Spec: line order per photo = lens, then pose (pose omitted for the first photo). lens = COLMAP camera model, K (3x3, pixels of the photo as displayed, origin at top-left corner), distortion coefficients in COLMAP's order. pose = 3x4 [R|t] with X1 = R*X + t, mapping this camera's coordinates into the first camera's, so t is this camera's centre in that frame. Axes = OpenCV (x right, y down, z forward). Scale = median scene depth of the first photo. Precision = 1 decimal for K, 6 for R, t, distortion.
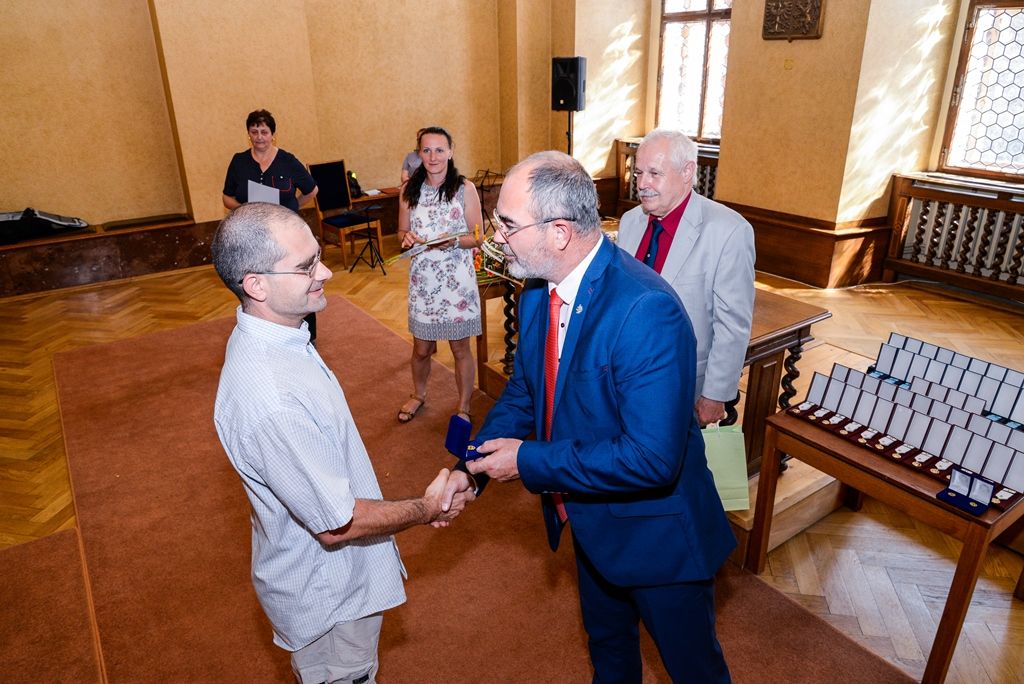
lens RADIAL K [[708.6, 0, 515.6], [0, 708.6, 338.1], [0, 0, 1]] dist [-0.023252, 0.001508]
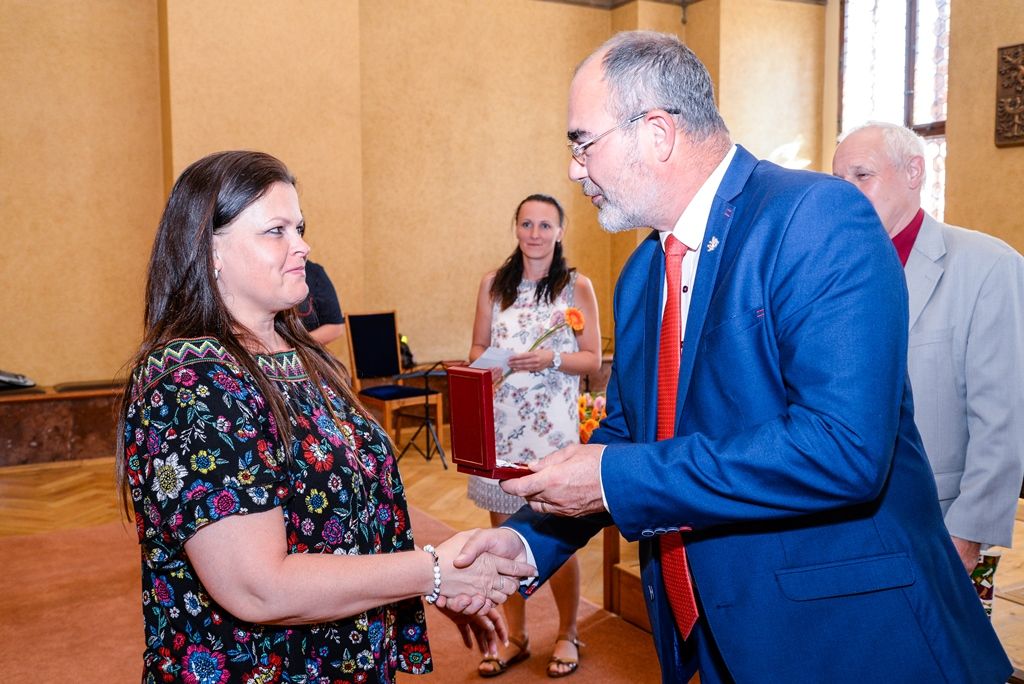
lens RADIAL K [[1037.2, 0, 511.4], [0, 1037.2, 341.8], [0, 0, 1]] dist [-0.012643, 0.000000]
pose [[0.996541, 0.016955, -0.081352, -0.045590], [-0.040292, 0.954778, -0.294576, 0.085700], [0.072679, 0.296835, 0.952159, 0.028256]]
